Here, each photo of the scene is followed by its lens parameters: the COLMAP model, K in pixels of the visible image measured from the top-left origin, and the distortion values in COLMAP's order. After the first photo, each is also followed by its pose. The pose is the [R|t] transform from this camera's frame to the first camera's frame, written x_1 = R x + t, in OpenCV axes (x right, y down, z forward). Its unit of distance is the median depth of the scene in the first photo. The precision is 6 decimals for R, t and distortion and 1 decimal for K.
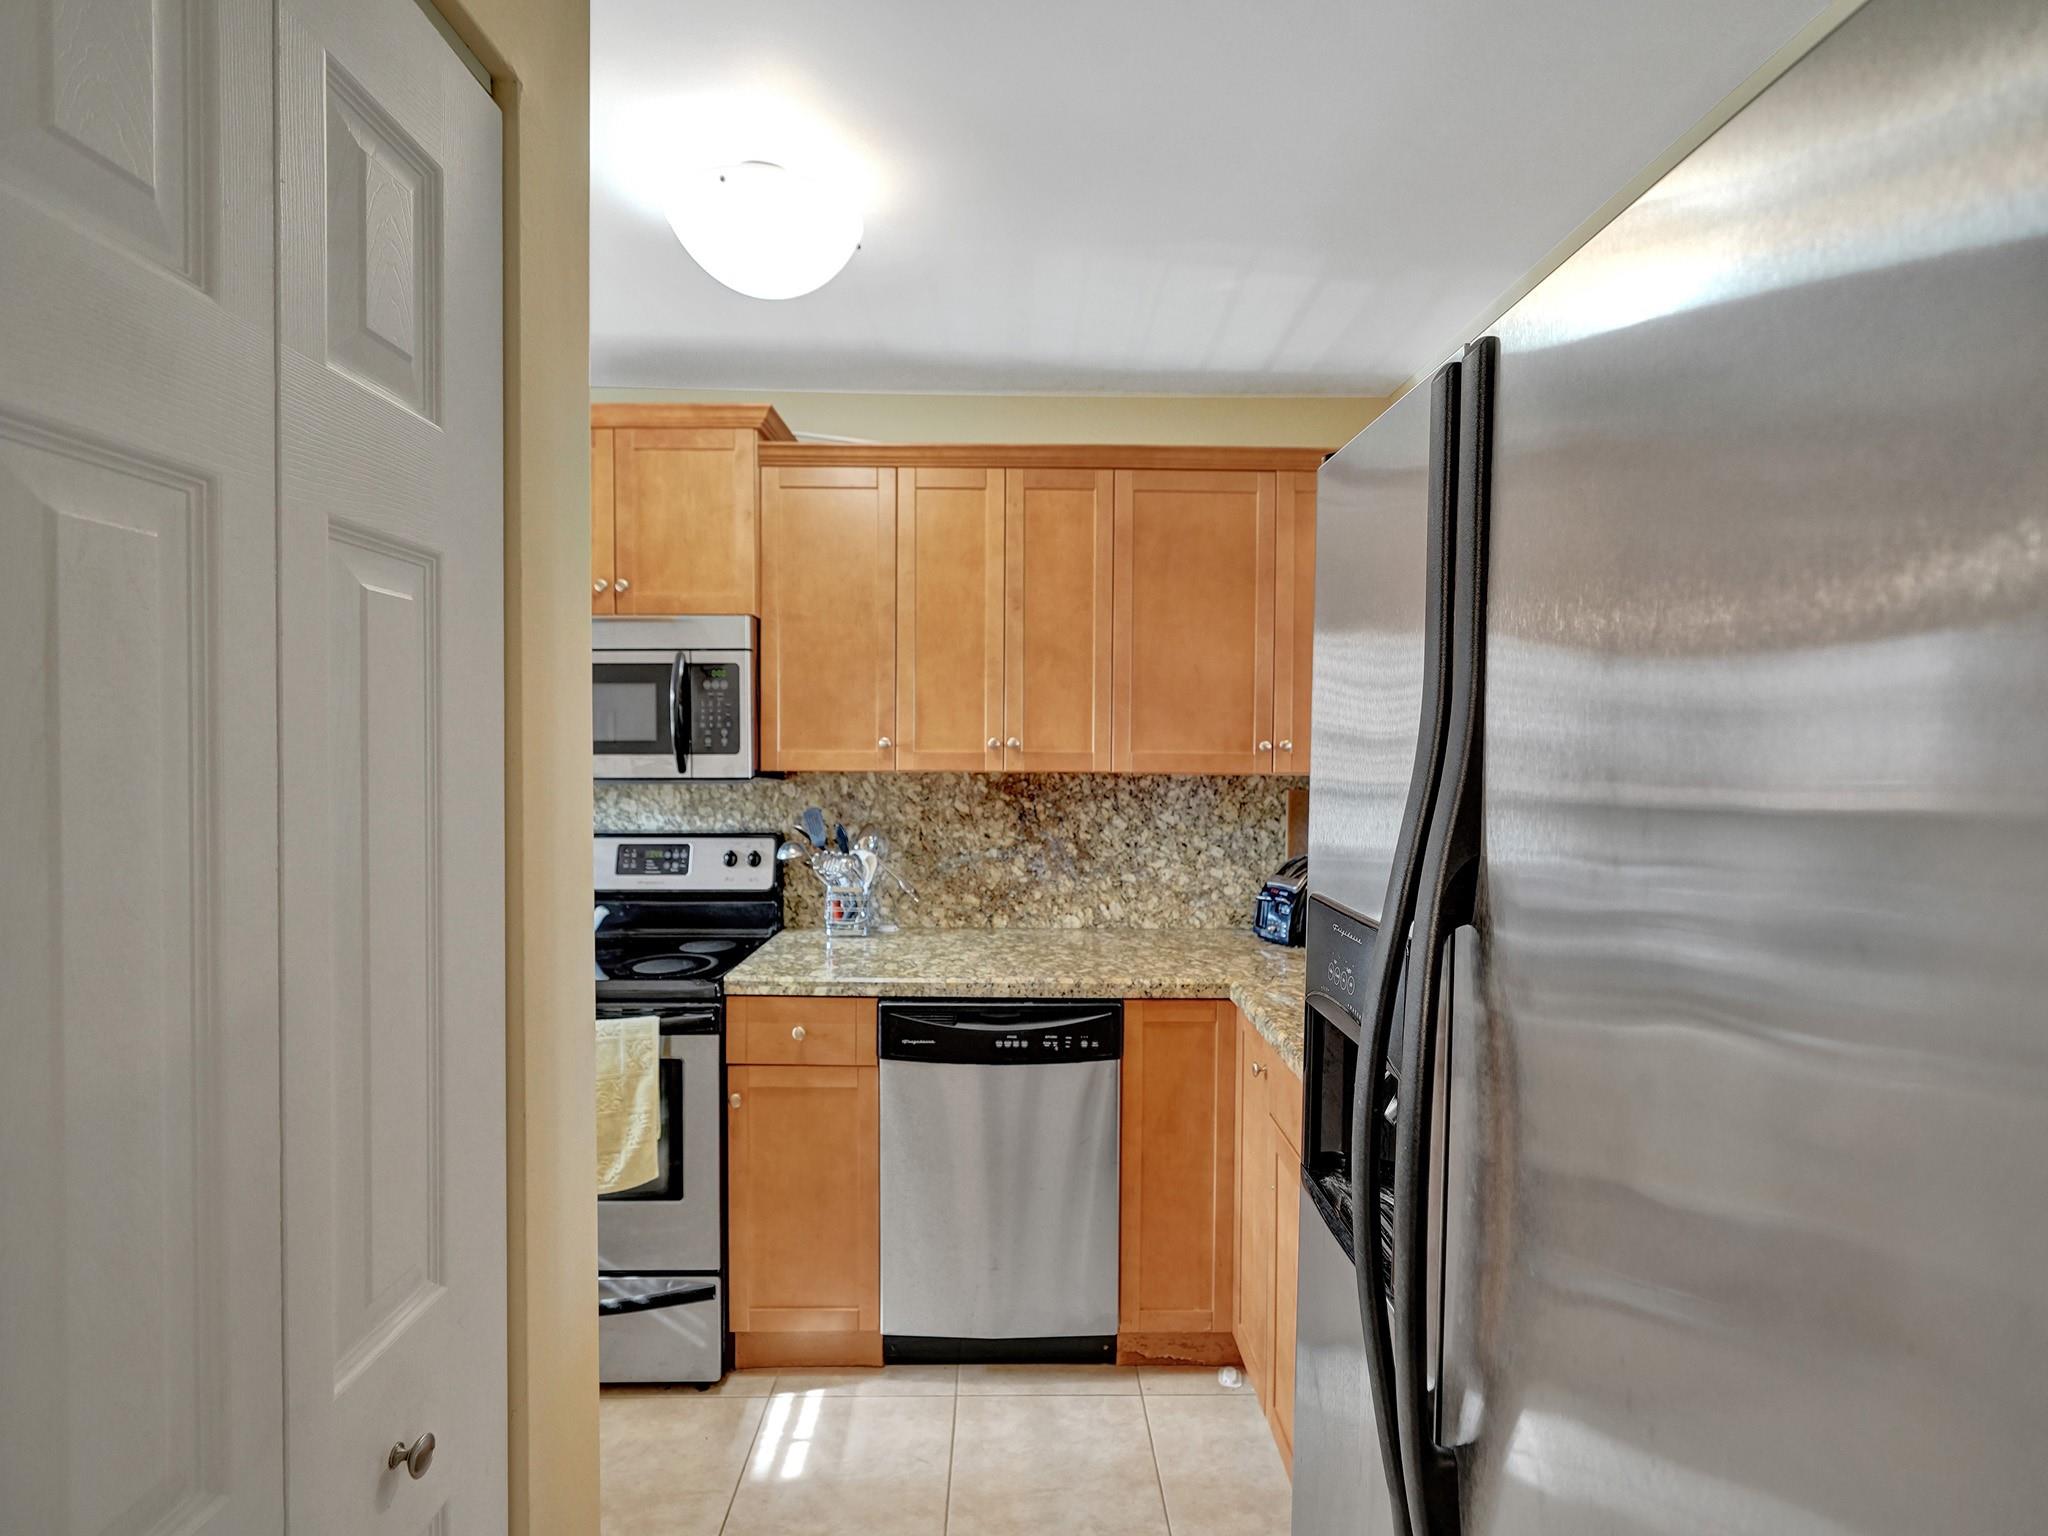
lens RADIAL K [[934.0, 0, 1022.8], [0, 934.0, 758.7], [0, 0, 1]] dist [-0.004728, 0.001970]
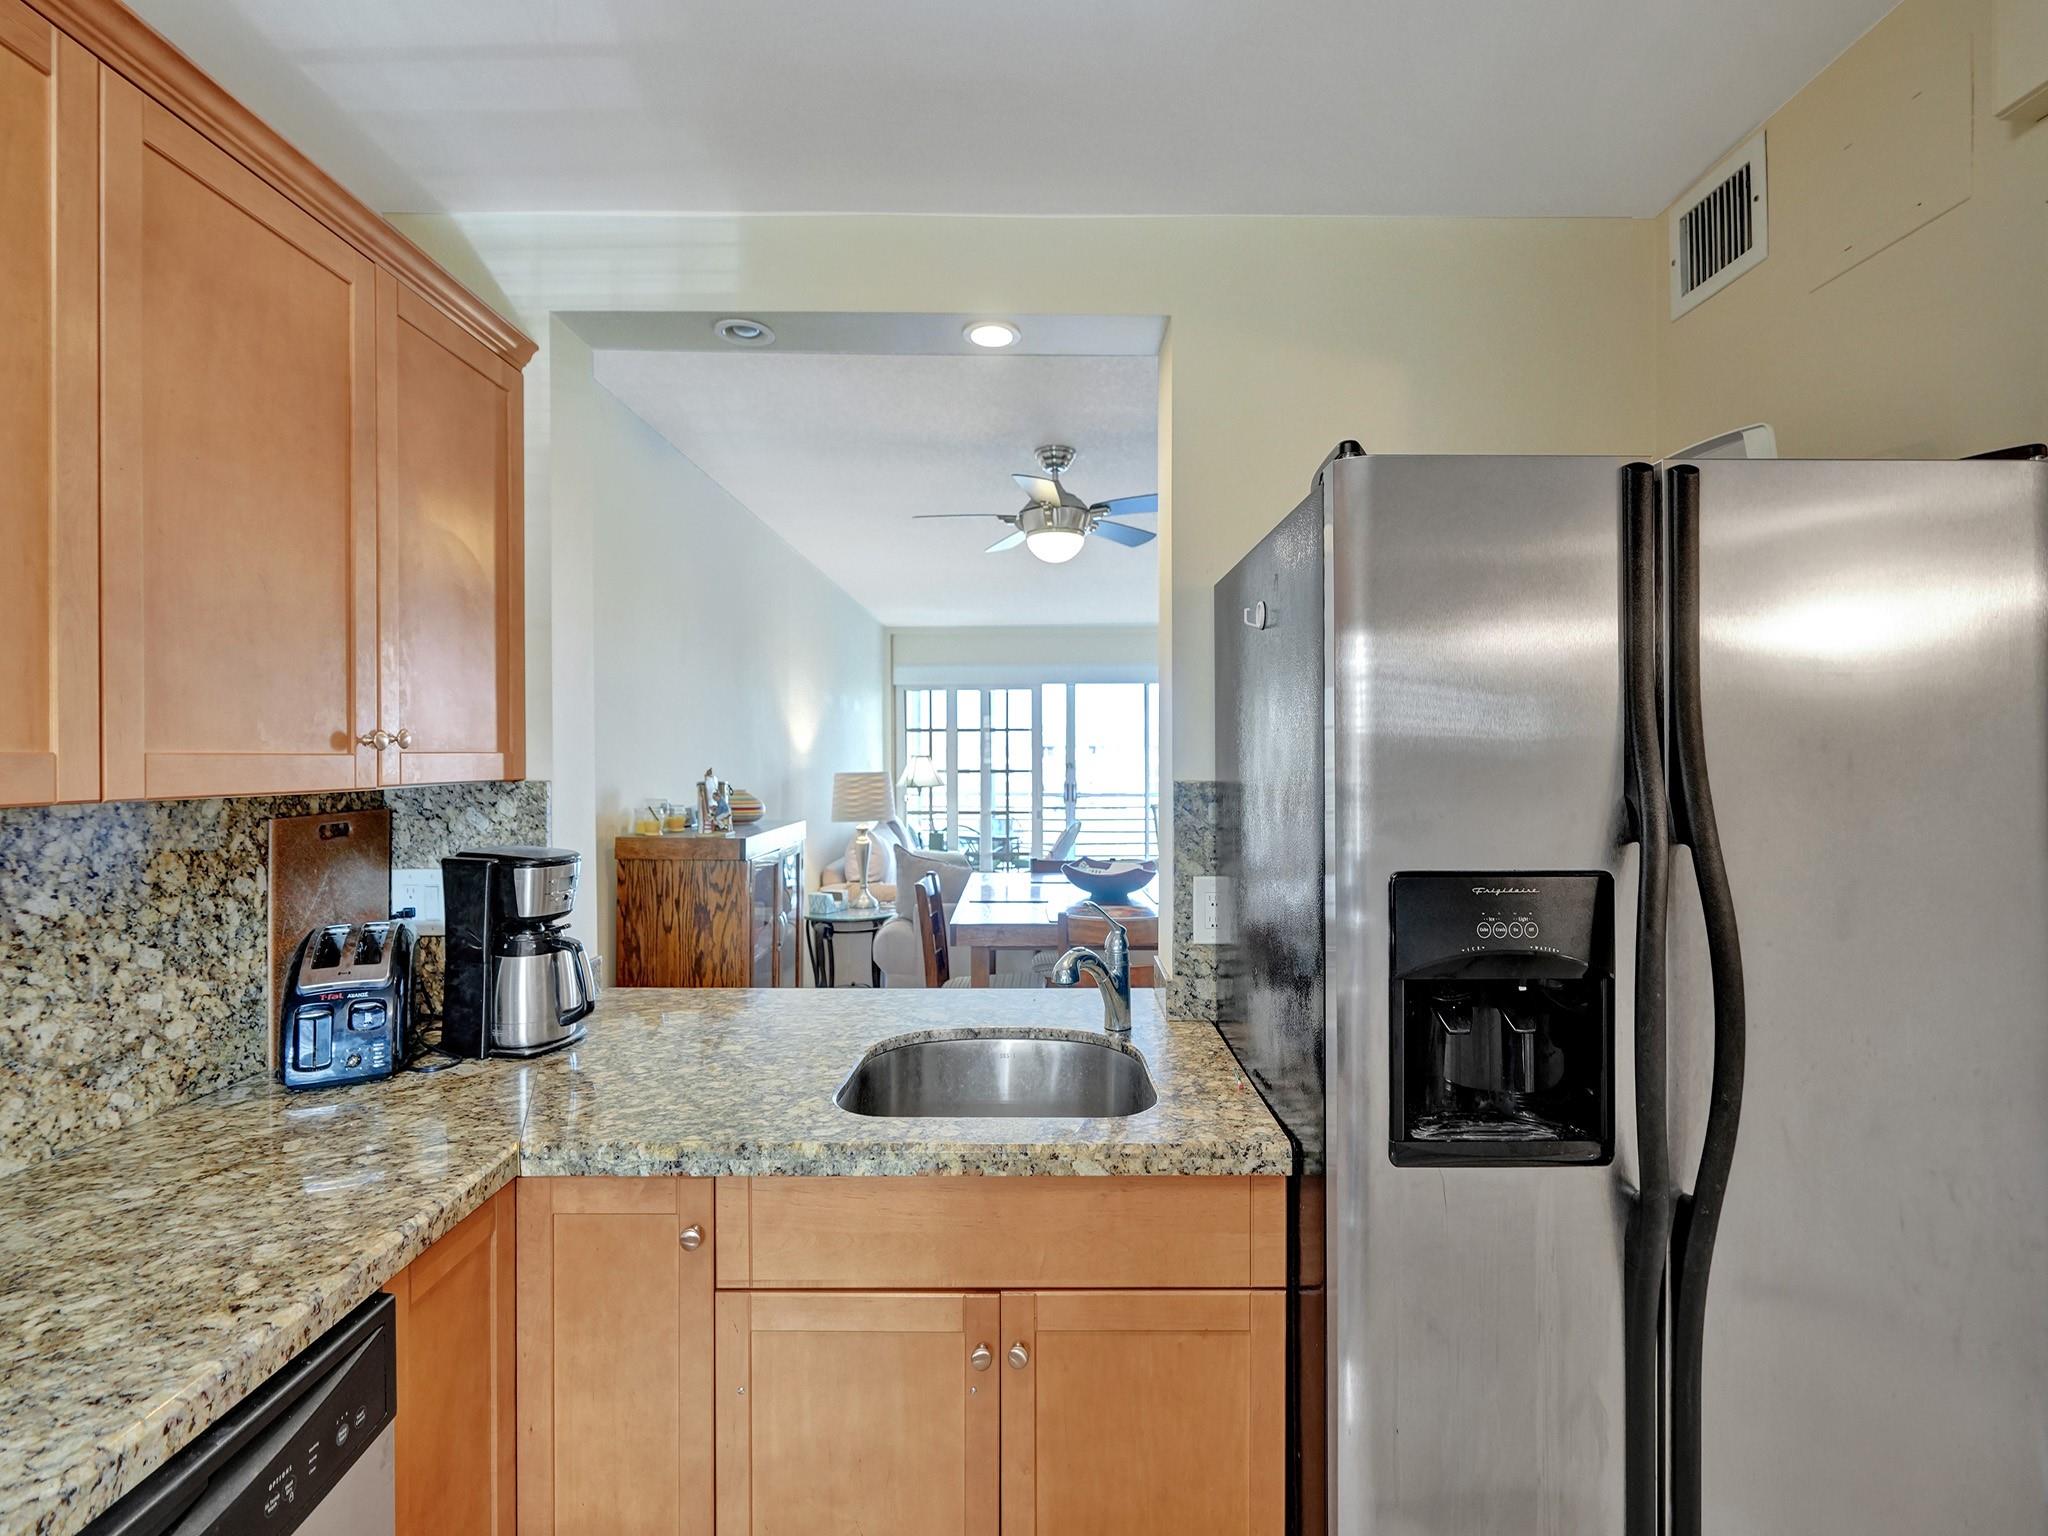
lens RADIAL K [[934.0, 0, 1030.7], [0, 934.0, 778.8], [0, 0, 1]] dist [-0.004728, 0.001970]
pose [[0.017189, -0.034054, 0.999272, -0.299699], [0.022720, 0.999175, 0.033660, -0.000206], [-0.999594, 0.022125, 0.017949, 0.589170]]
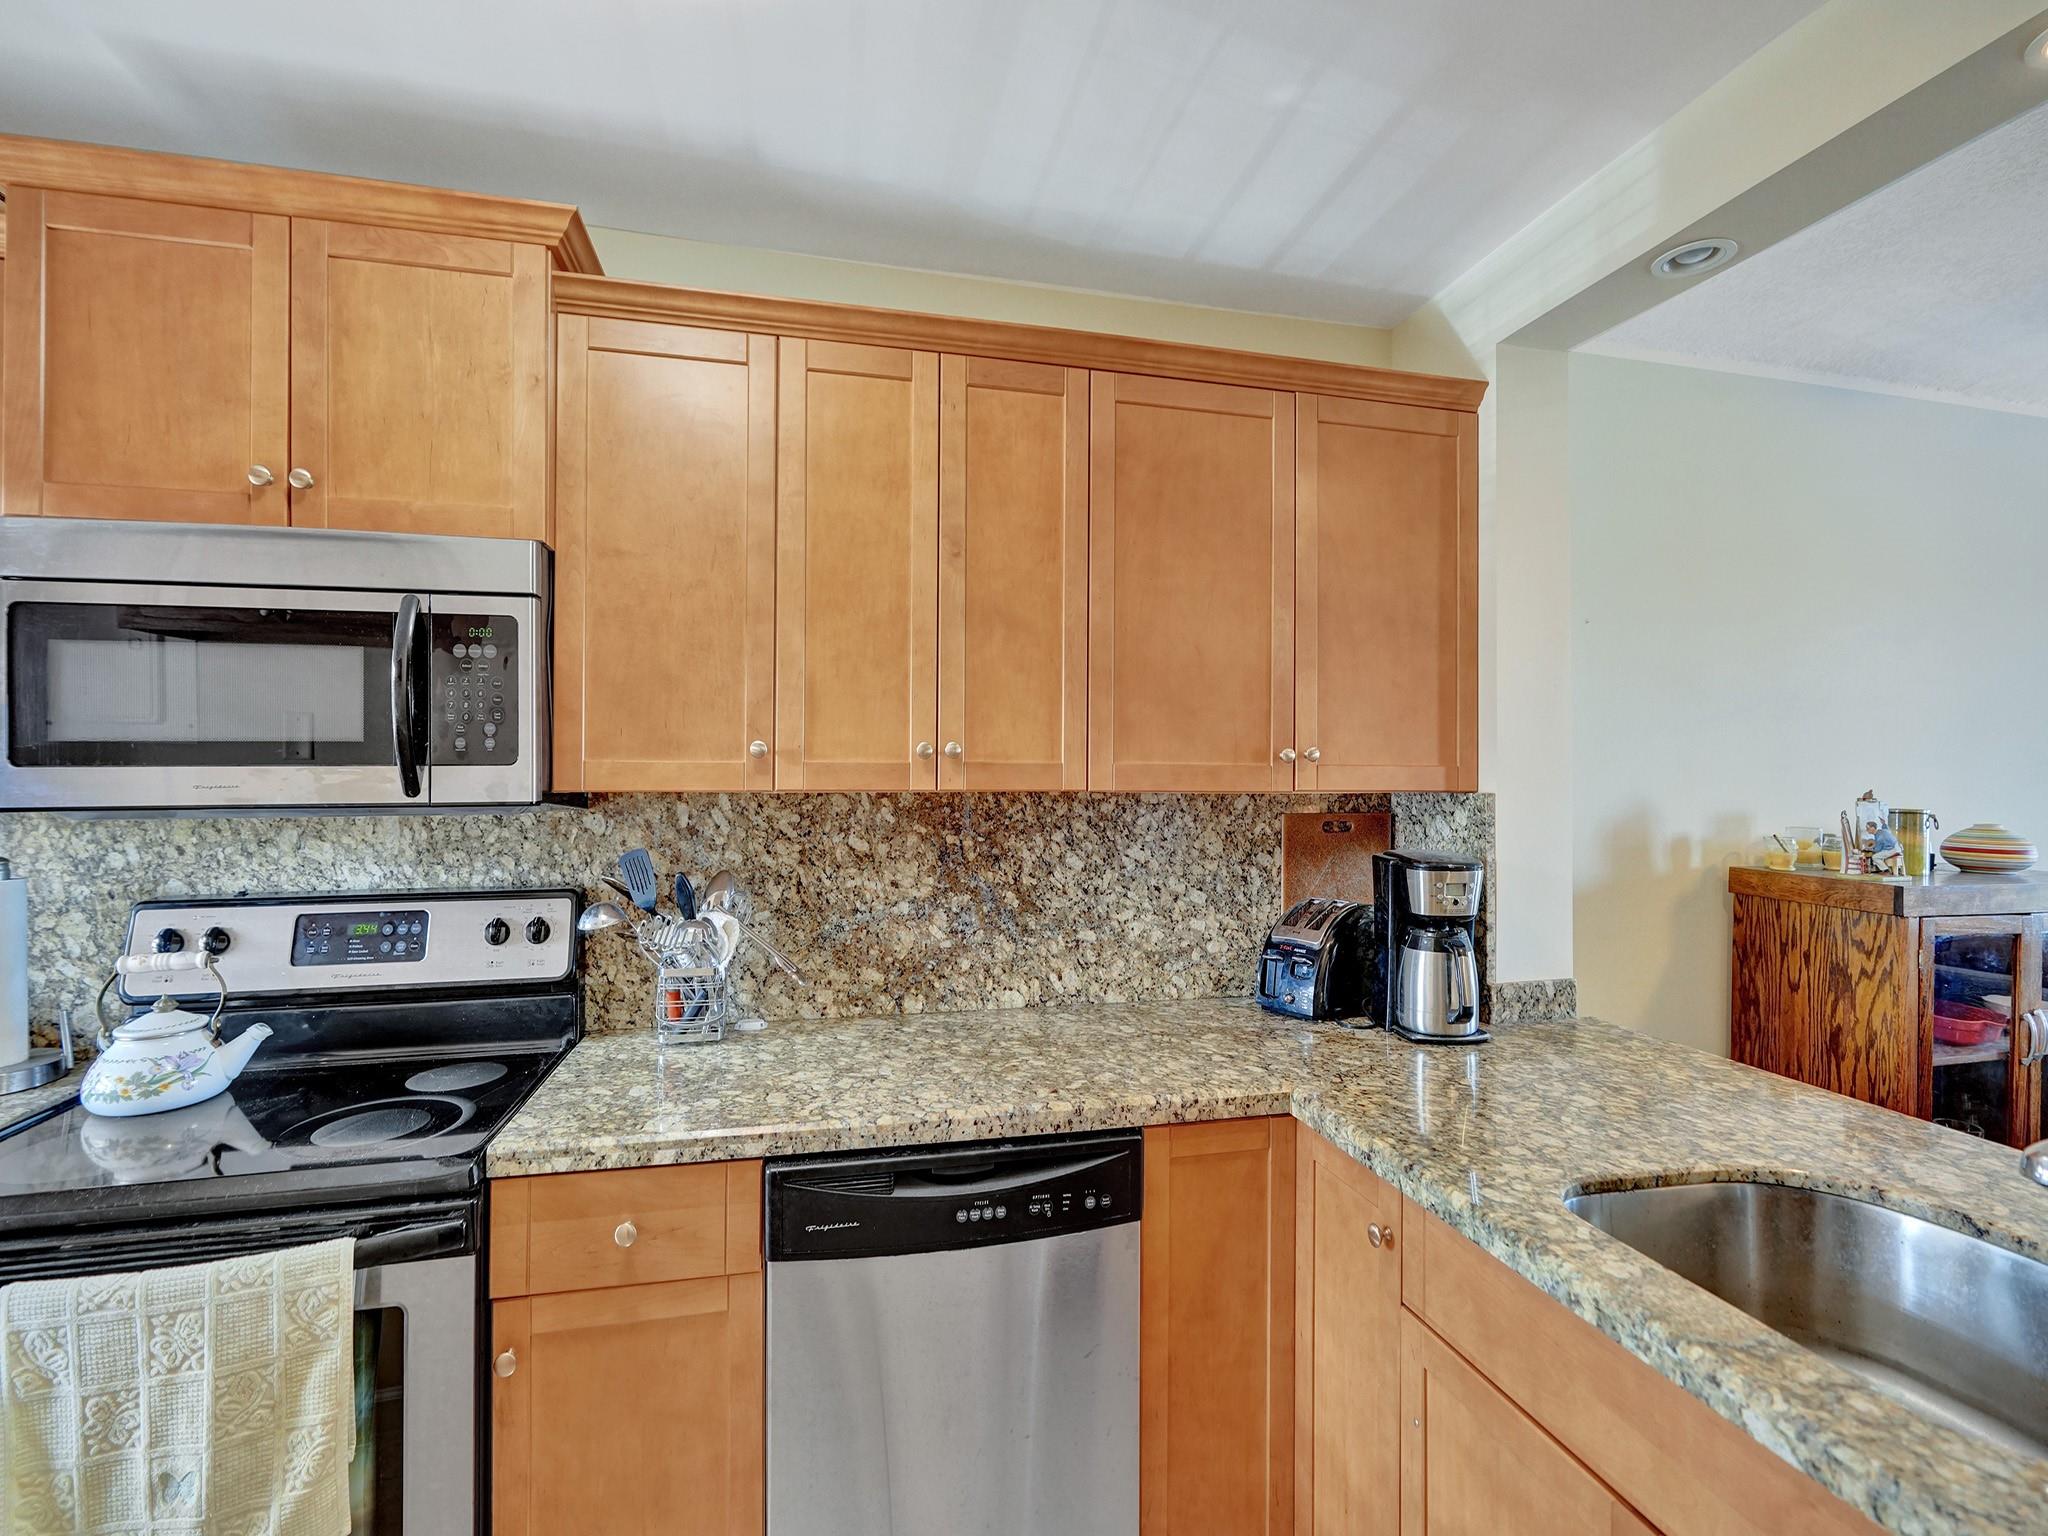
lens RADIAL K [[934.0, 0, 1027.4], [0, 934.0, 765.3], [0, 0, 1]] dist [-0.004728, 0.001970]
pose [[0.976048, -0.000342, 0.217554, -0.104765], [0.006622, 0.999582, -0.028137, 0.014548], [-0.217454, 0.028904, 0.975643, 0.315989]]
